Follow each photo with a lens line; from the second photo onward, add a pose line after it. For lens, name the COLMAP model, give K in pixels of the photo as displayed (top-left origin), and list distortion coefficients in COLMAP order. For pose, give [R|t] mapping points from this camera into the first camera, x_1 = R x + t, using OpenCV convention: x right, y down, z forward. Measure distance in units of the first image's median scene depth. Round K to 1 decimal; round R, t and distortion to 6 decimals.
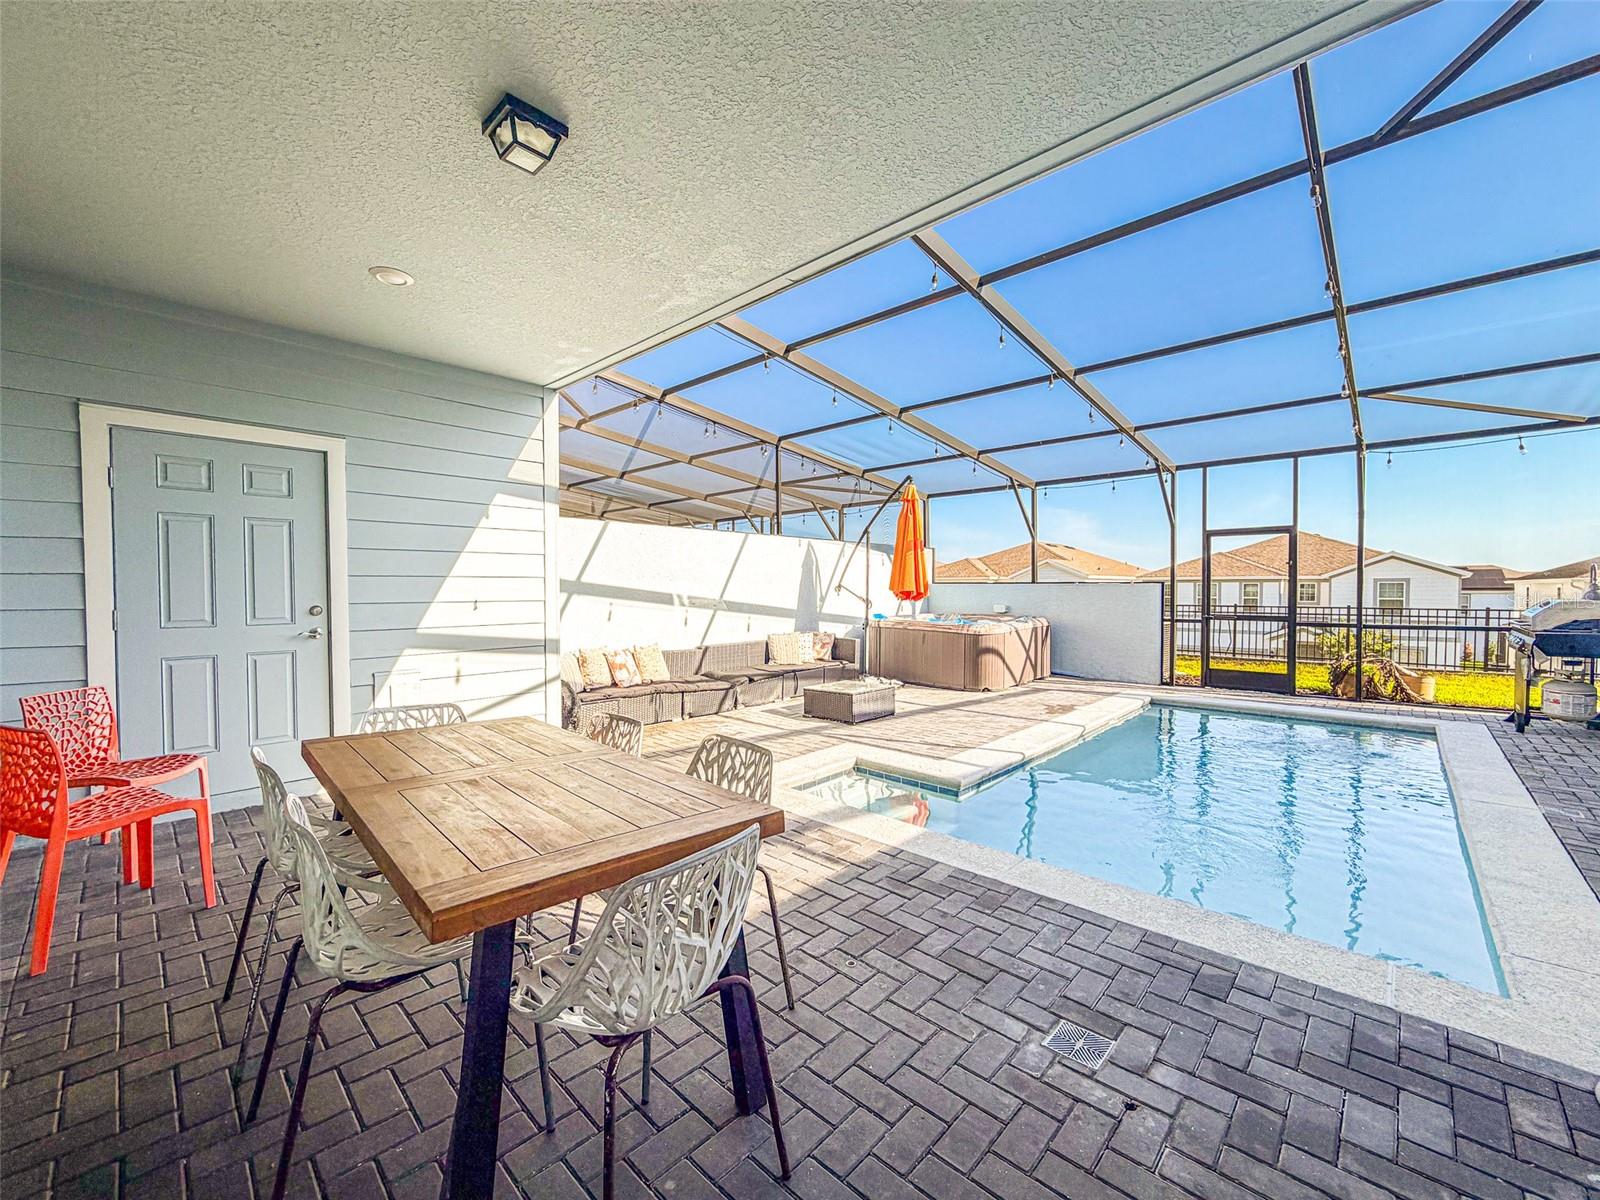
lens RADIAL K [[649.9, 0, 792.3], [0, 649.9, 598.9], [0, 0, 1]] dist [-0.006261, 0.000543]
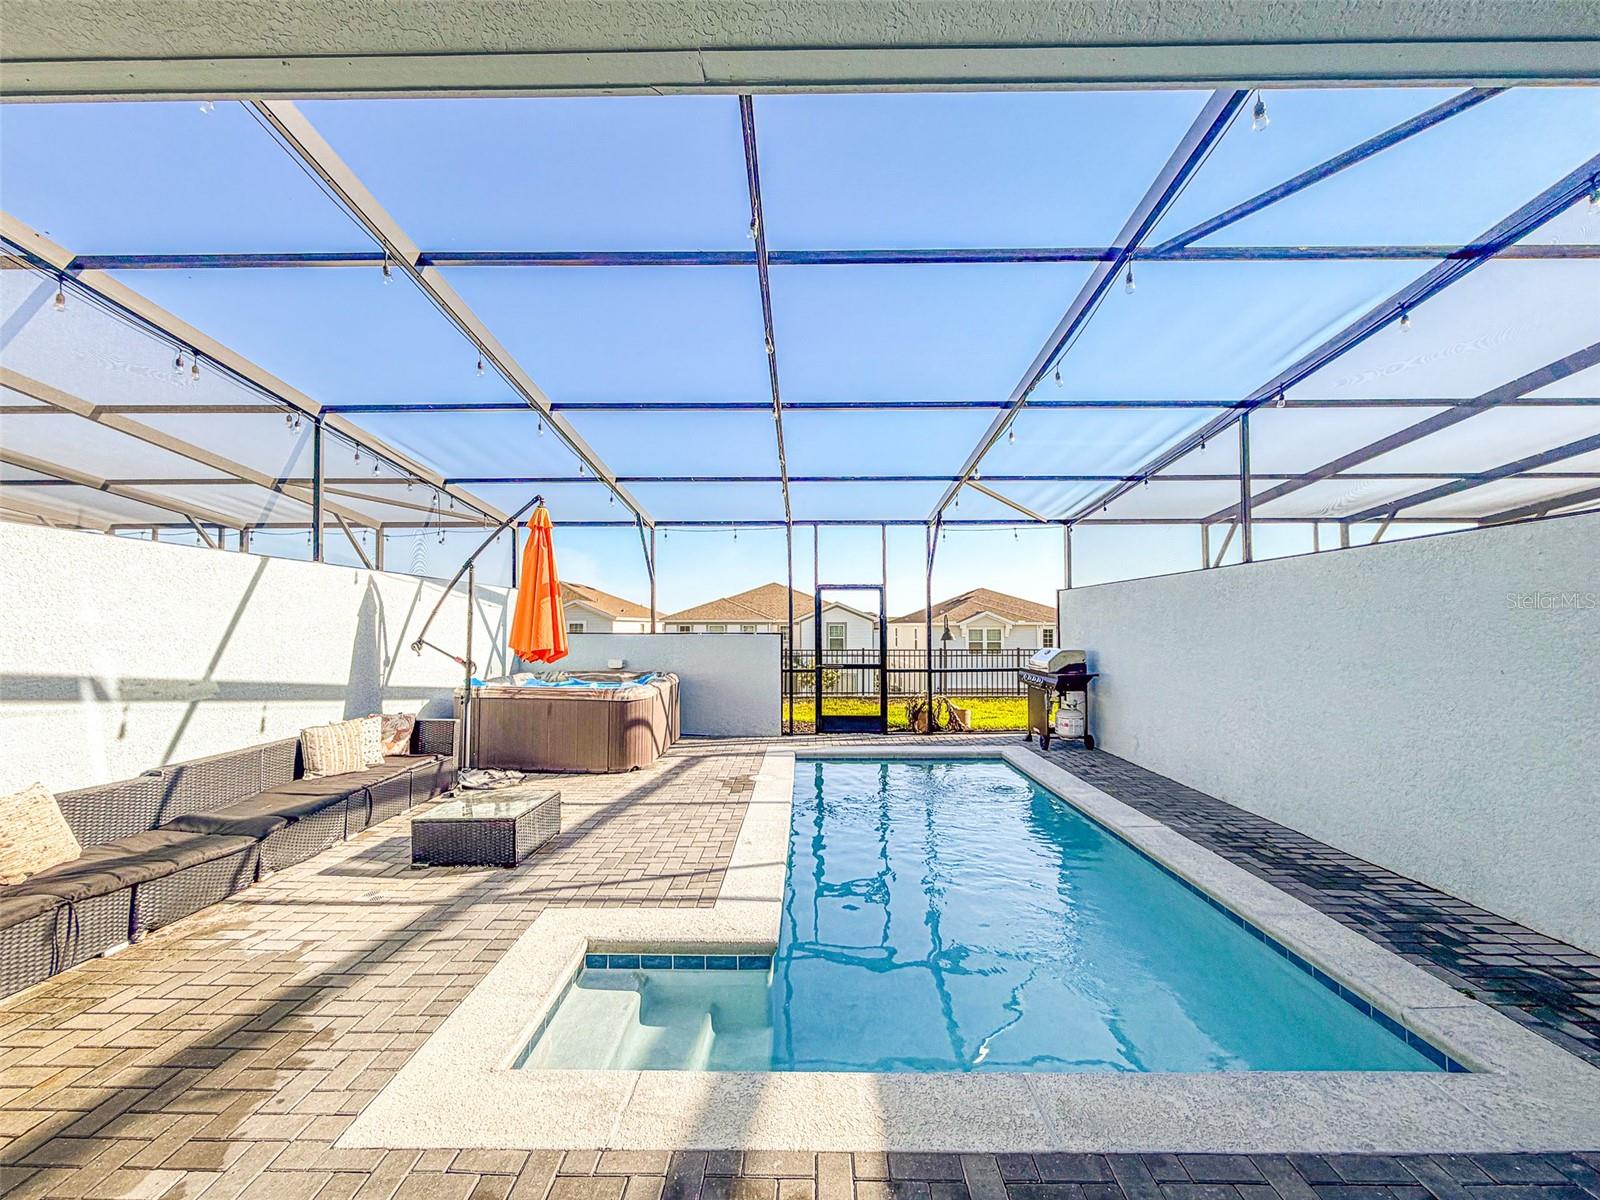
lens RADIAL K [[649.9, 0, 797.2], [0, 649.9, 598.3], [0, 0, 1]] dist [-0.006261, 0.000543]
pose [[0.728365, 0.028609, 0.684591, -0.117444], [0.011865, 0.998452, -0.054349, -0.026786], [-0.685086, 0.047708, 0.726898, 0.259454]]
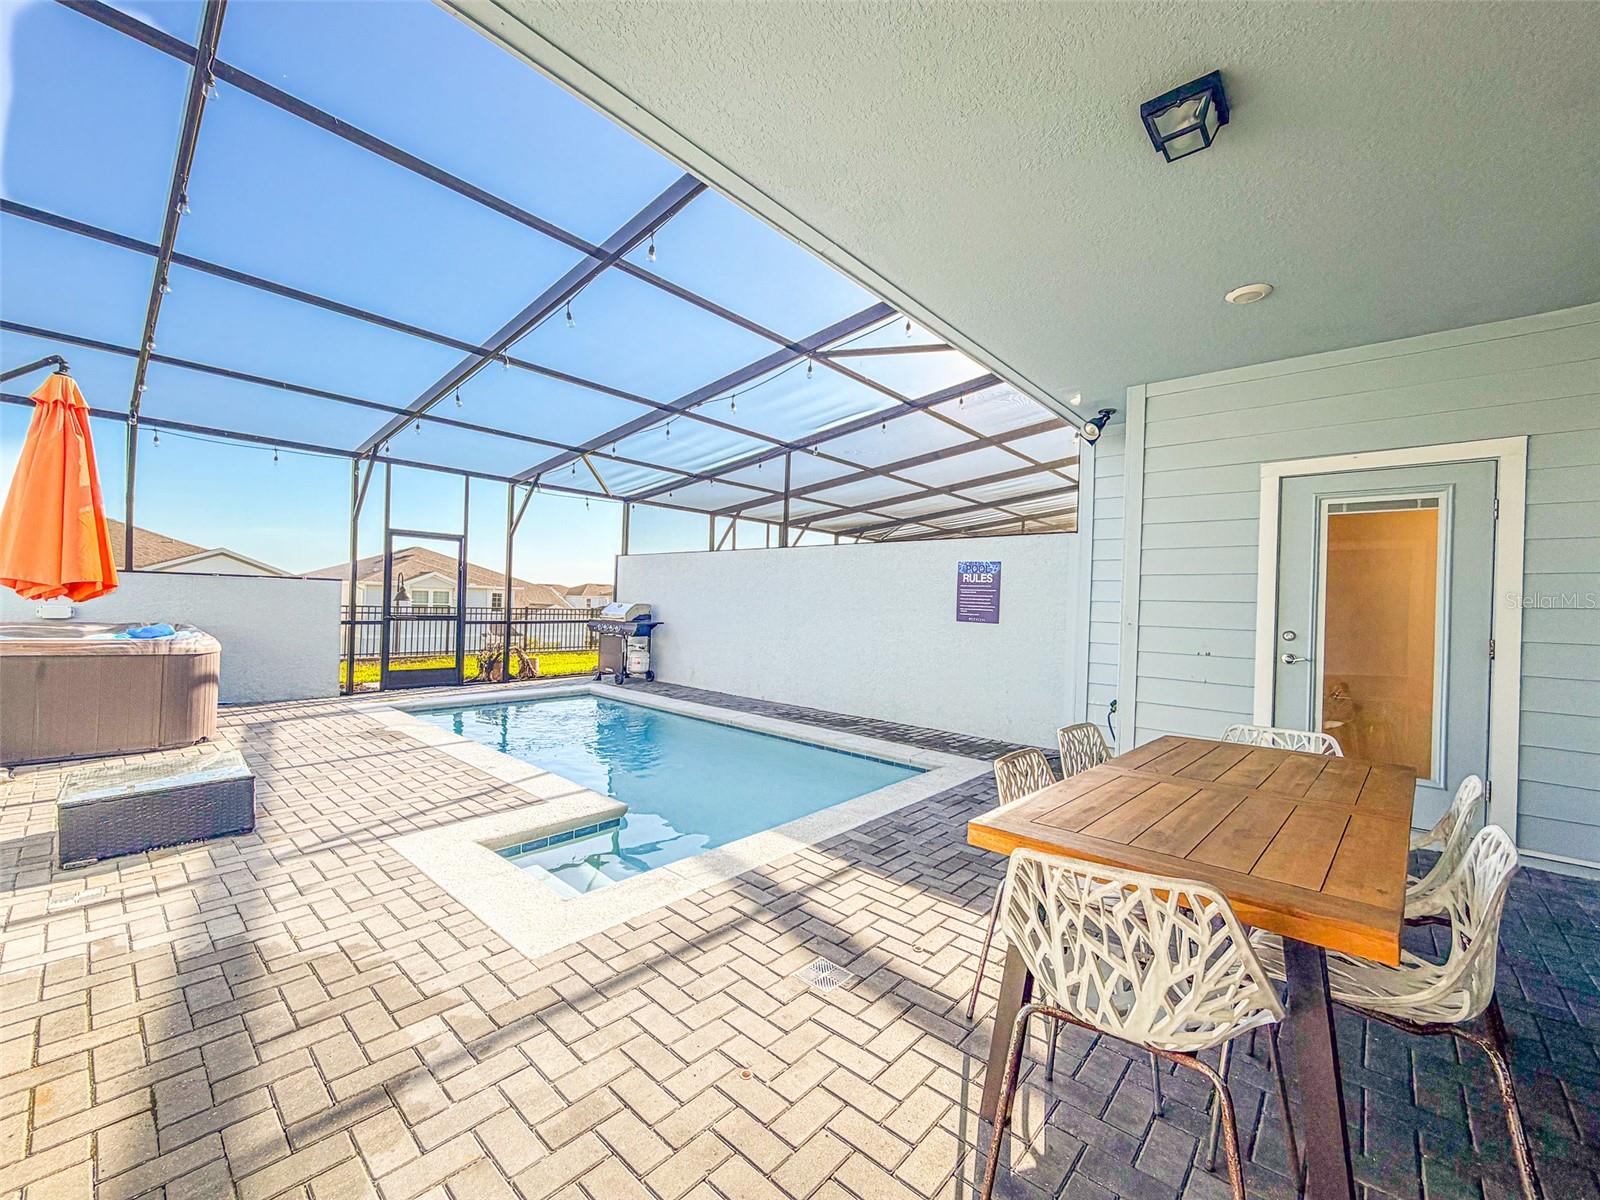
lens RADIAL K [[649.9, 0, 806.1], [0, 649.9, 604.3], [0, 0, 1]] dist [-0.006261, 0.000543]
pose [[-0.059450, -0.002944, 0.998227, -0.372584], [-0.016524, 0.999862, 0.001964, -0.005017], [-0.998095, -0.016378, -0.059490, 0.450666]]
